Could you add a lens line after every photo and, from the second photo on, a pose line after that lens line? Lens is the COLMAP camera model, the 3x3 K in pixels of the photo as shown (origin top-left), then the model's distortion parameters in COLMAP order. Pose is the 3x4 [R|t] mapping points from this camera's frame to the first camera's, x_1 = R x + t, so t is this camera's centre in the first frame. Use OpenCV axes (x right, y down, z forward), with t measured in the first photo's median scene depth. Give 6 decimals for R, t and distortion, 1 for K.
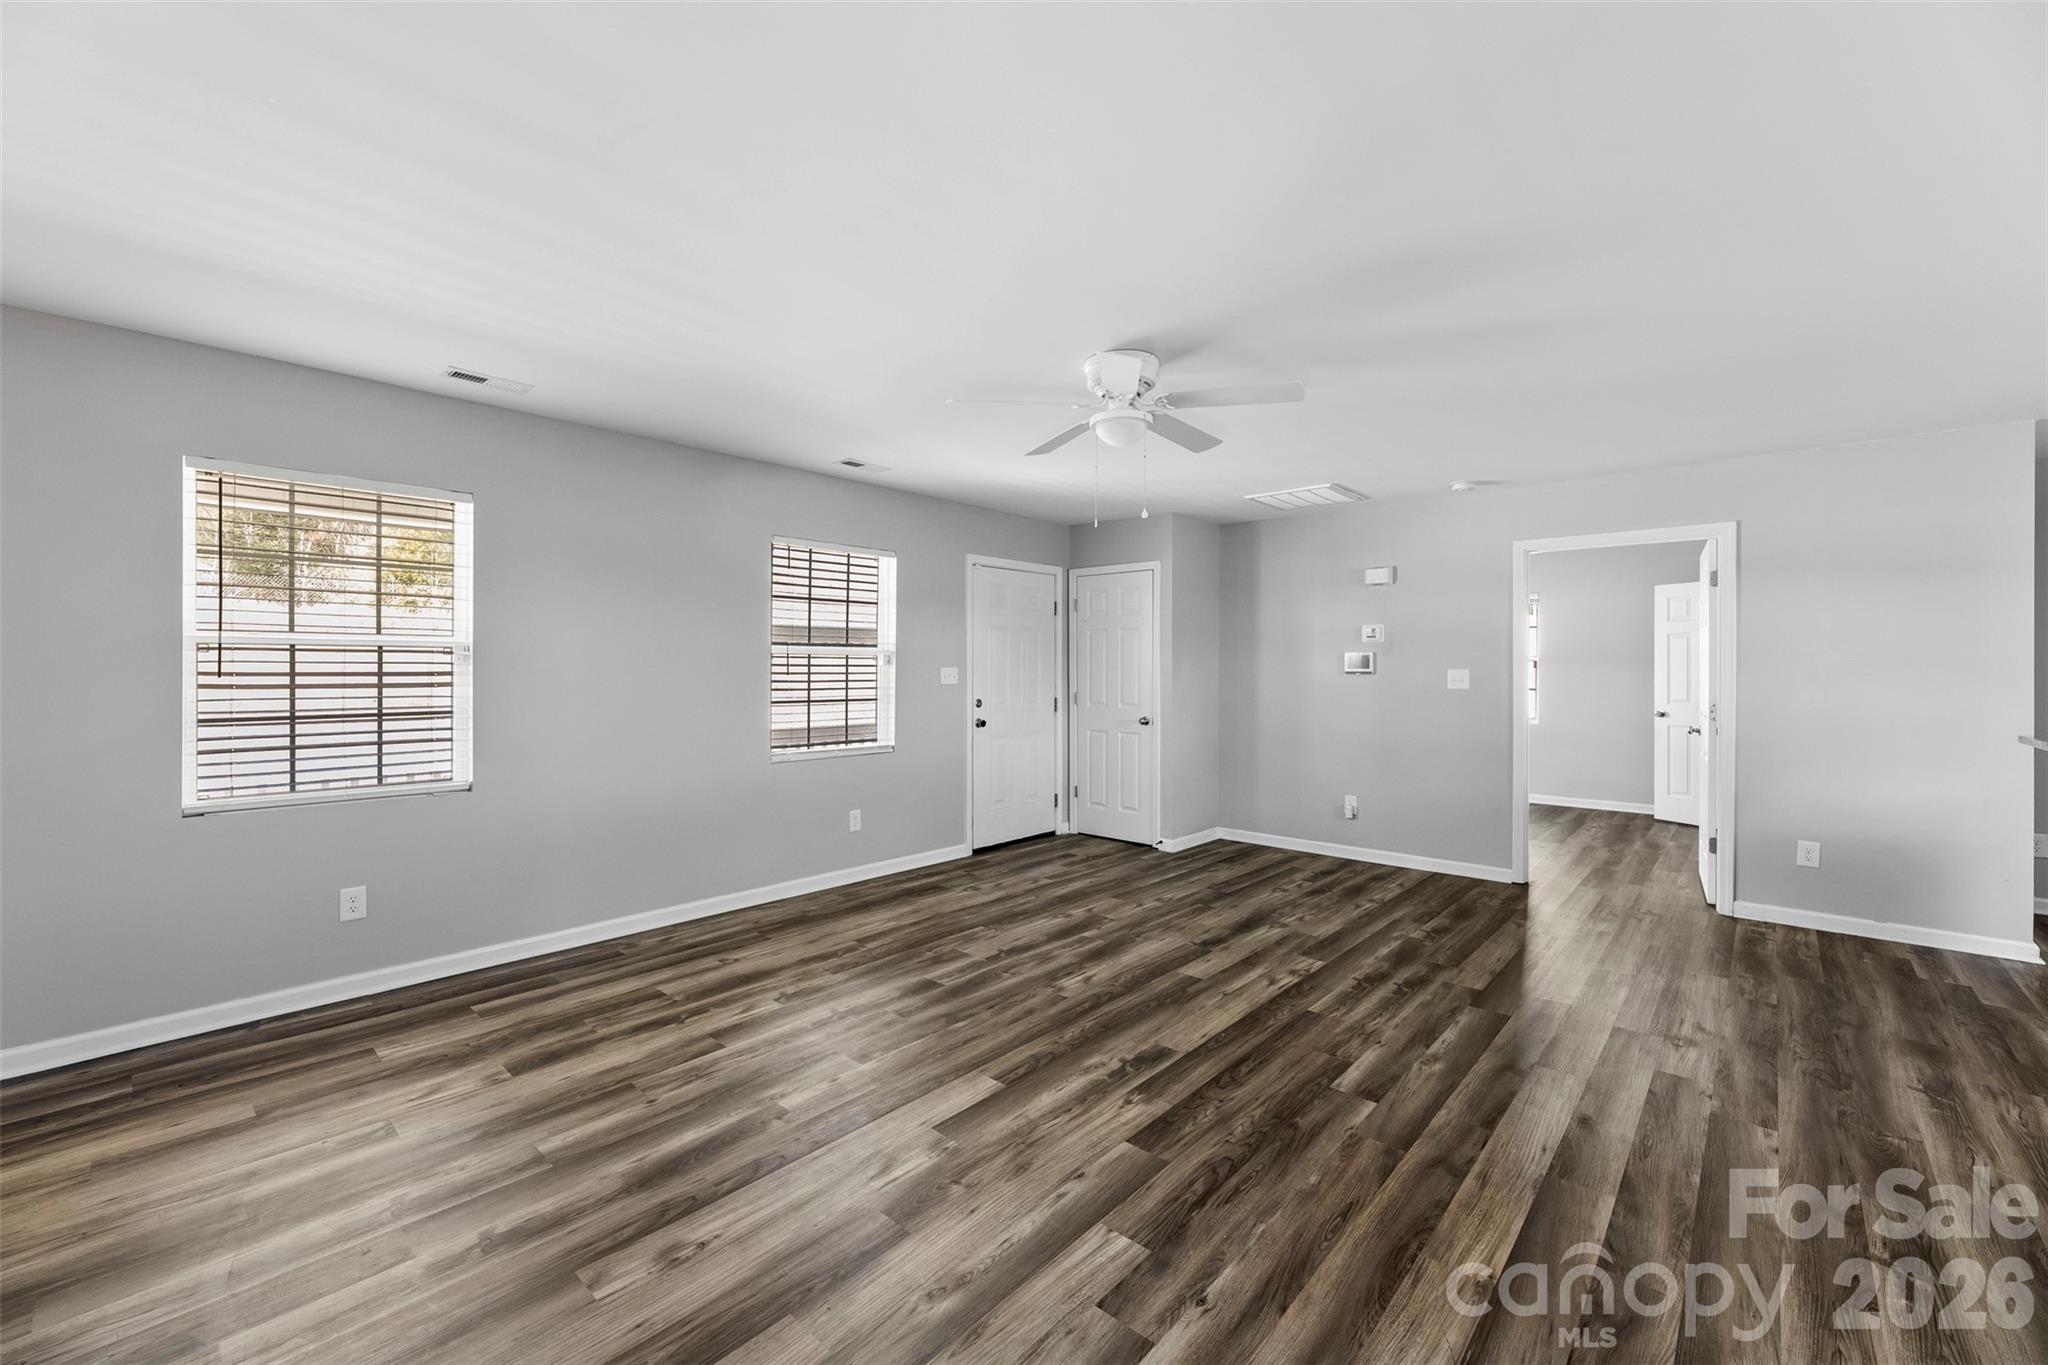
lens RADIAL K [[830.7, 0, 1023.9], [0, 830.7, 671.1], [0, 0, 1]] dist [-0.001543, 0.000423]
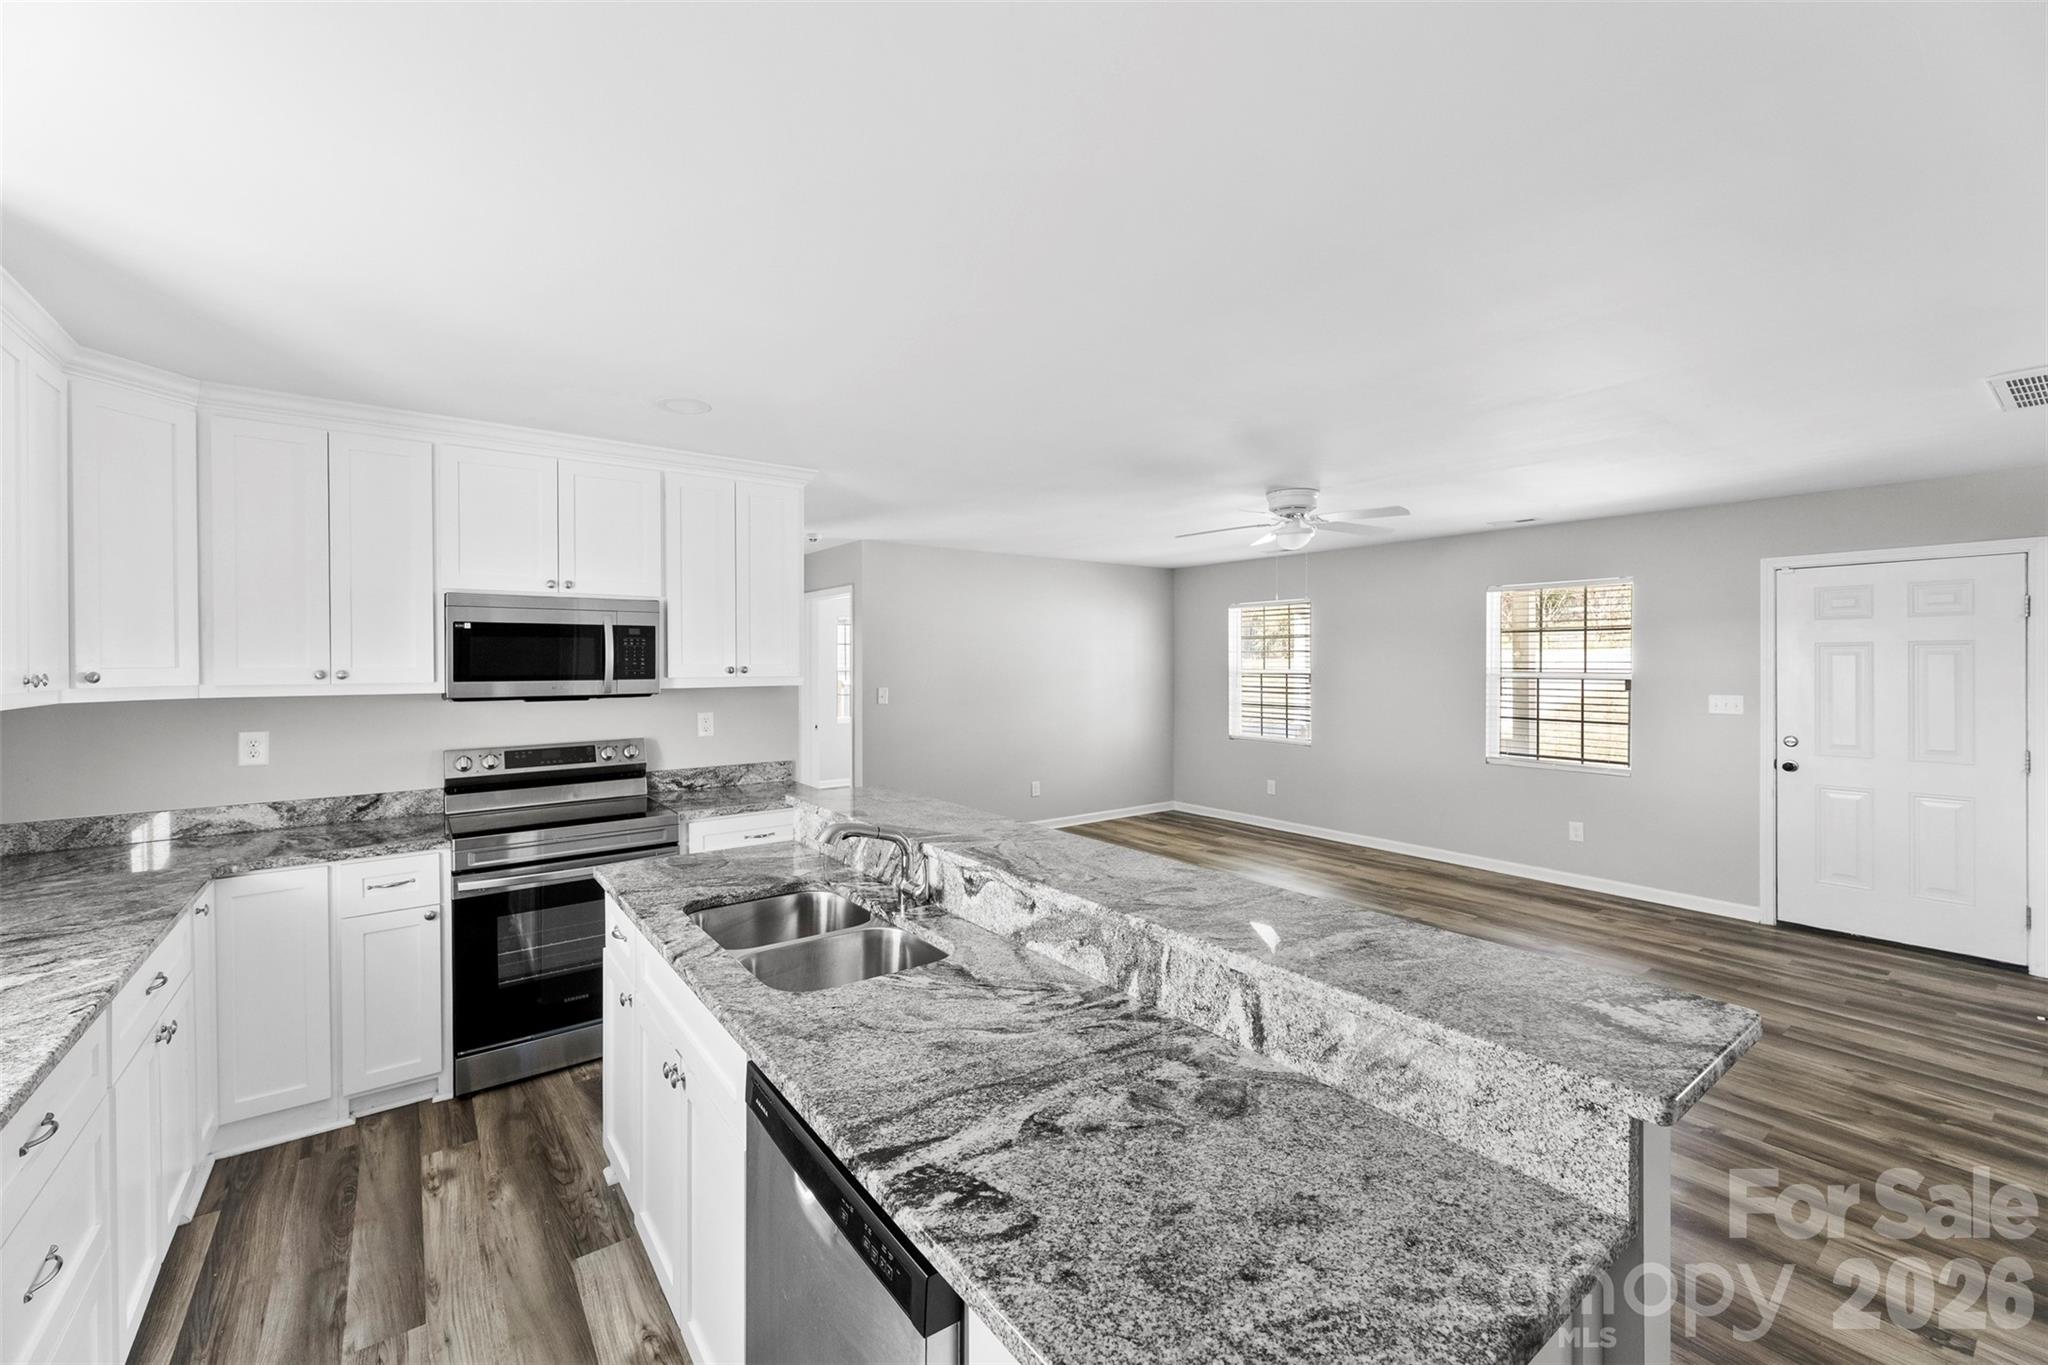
lens RADIAL K [[830.7, 0, 988.4], [0, 830.7, 666.2], [0, 0, 1]] dist [-0.001543, 0.000423]
pose [[-0.199141, 0.006610, -0.979949, 1.577721], [-0.001956, 0.999973, 0.007142, -0.068020], [0.979969, 0.003339, -0.199123, 0.715990]]
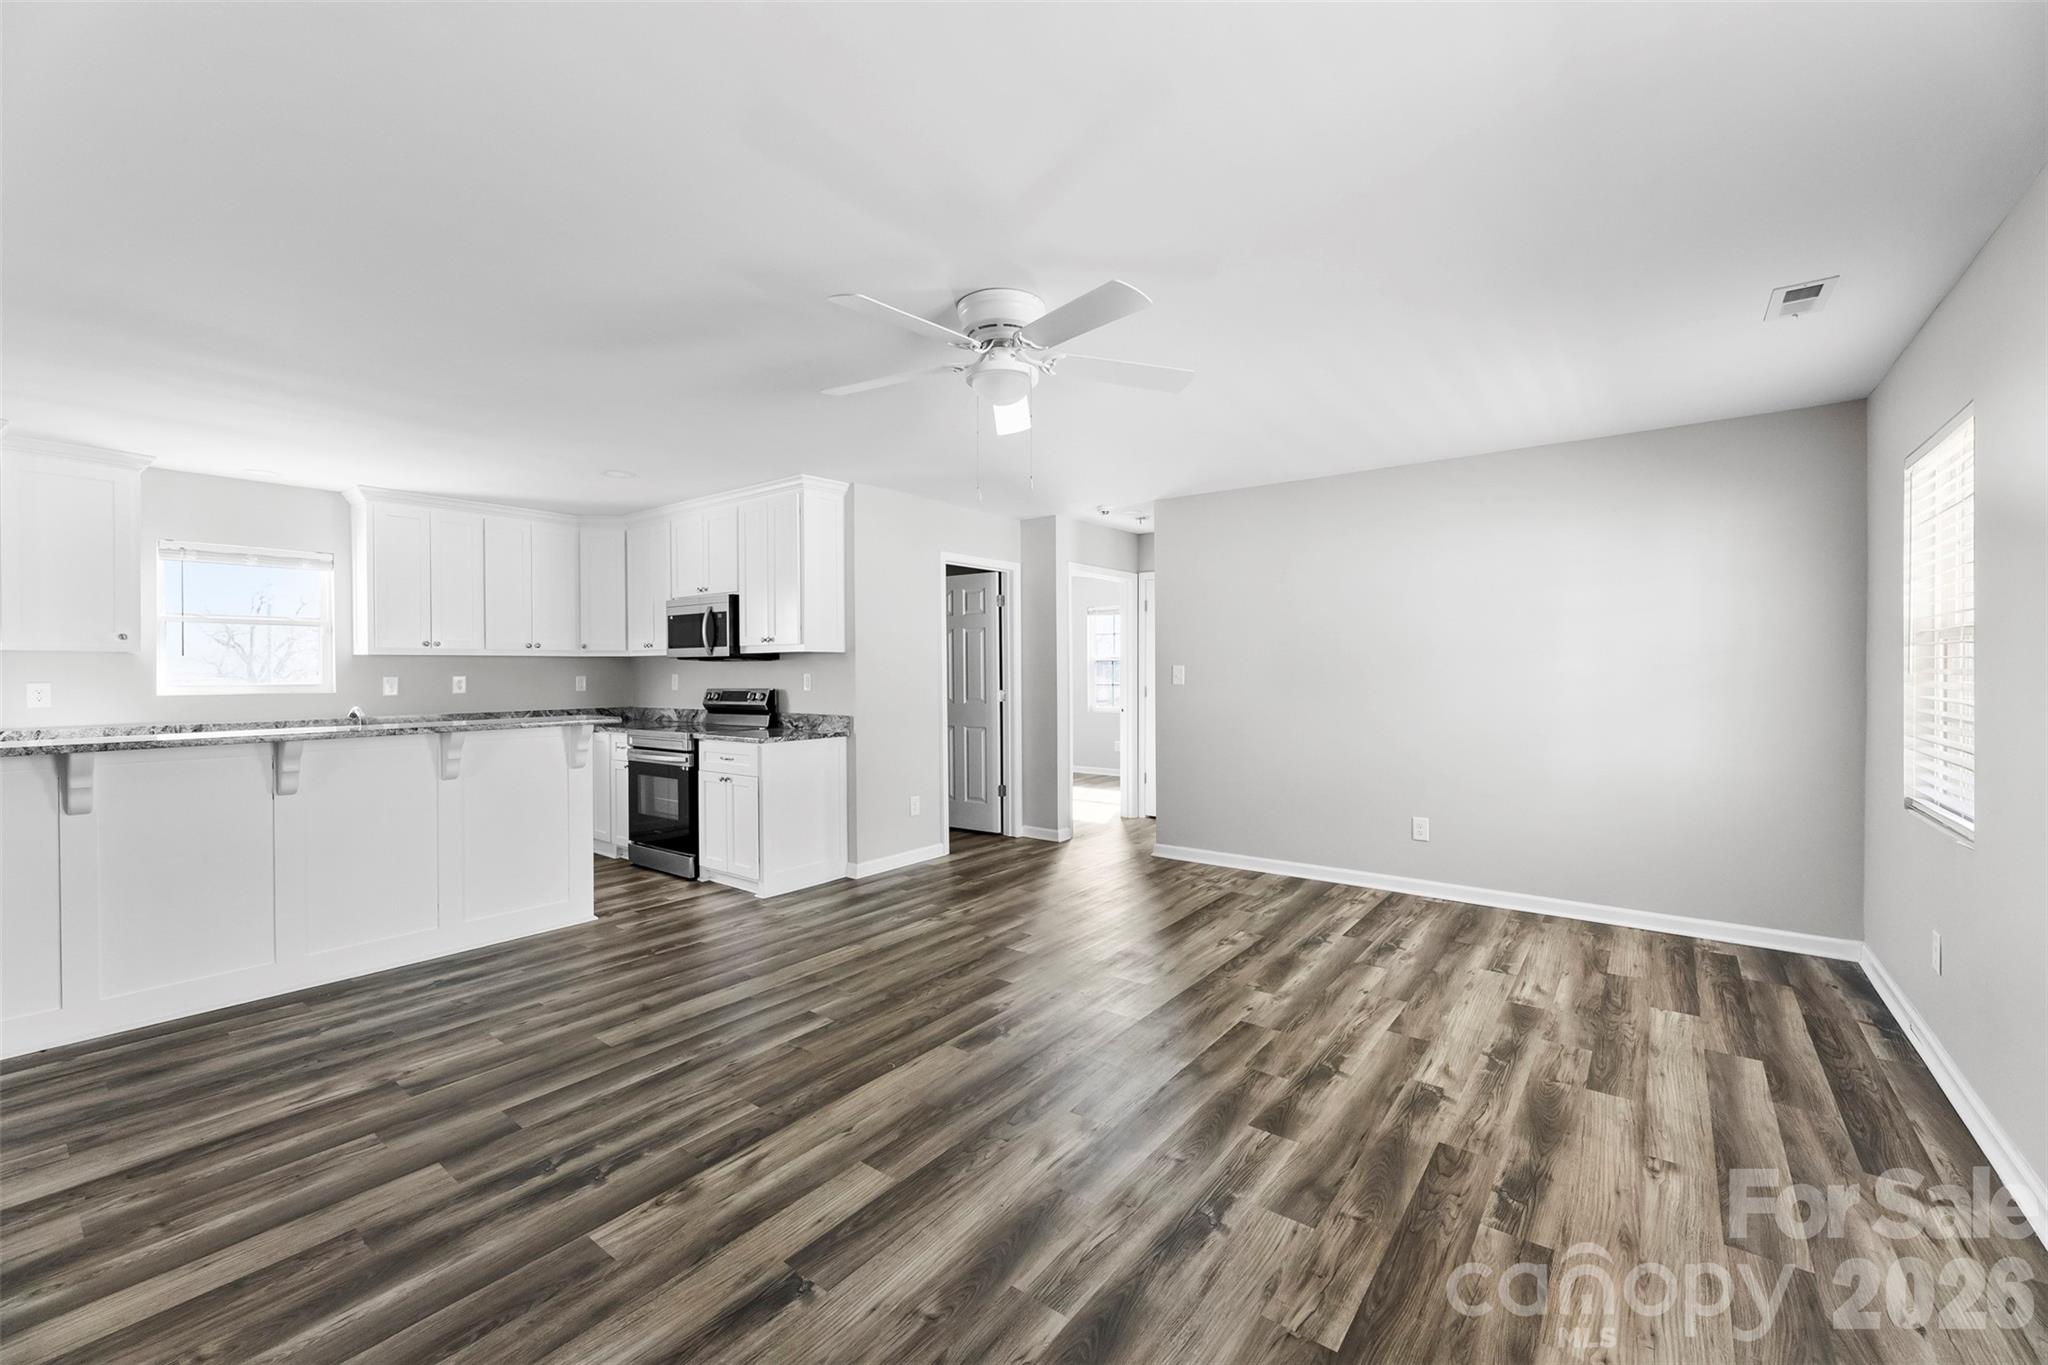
lens RADIAL K [[830.7, 0, 1031.6], [0, 830.7, 671.9], [0, 0, 1]] dist [-0.001543, 0.000423]
pose [[-0.996268, 0.001644, -0.086299, 0.150787], [0.001086, 0.999978, 0.006513, -0.001964], [0.086308, 0.006395, -0.996248, 1.742626]]
